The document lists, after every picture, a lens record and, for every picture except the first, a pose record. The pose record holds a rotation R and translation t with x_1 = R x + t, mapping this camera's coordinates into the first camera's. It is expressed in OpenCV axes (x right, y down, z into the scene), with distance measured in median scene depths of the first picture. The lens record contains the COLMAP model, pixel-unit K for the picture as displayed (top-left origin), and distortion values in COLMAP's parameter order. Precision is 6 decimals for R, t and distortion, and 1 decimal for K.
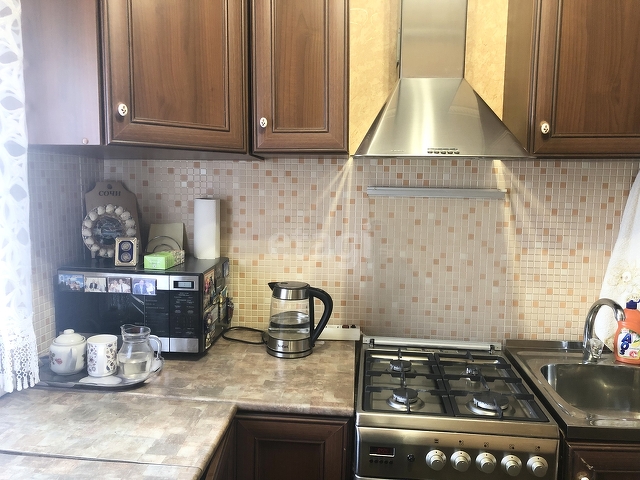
lens RADIAL K [[505.1, 0, 324.9], [0, 505.1, 240.8], [0, 0, 1]] dist [-0.000523, -0.002674]
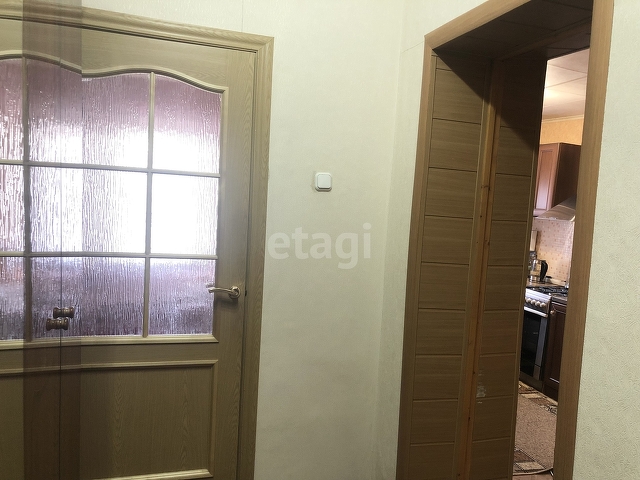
lens RADIAL K [[519.1, 0, 323.6], [0, 519.1, 242.3], [0, 0, 1]] dist [0.022192, 0.002344]
pose [[0.366882, 0.099489, -0.924932, 2.113083], [-0.186725, 0.981905, 0.031551, 0.116345], [0.911335, 0.161133, 0.378821, -1.246110]]
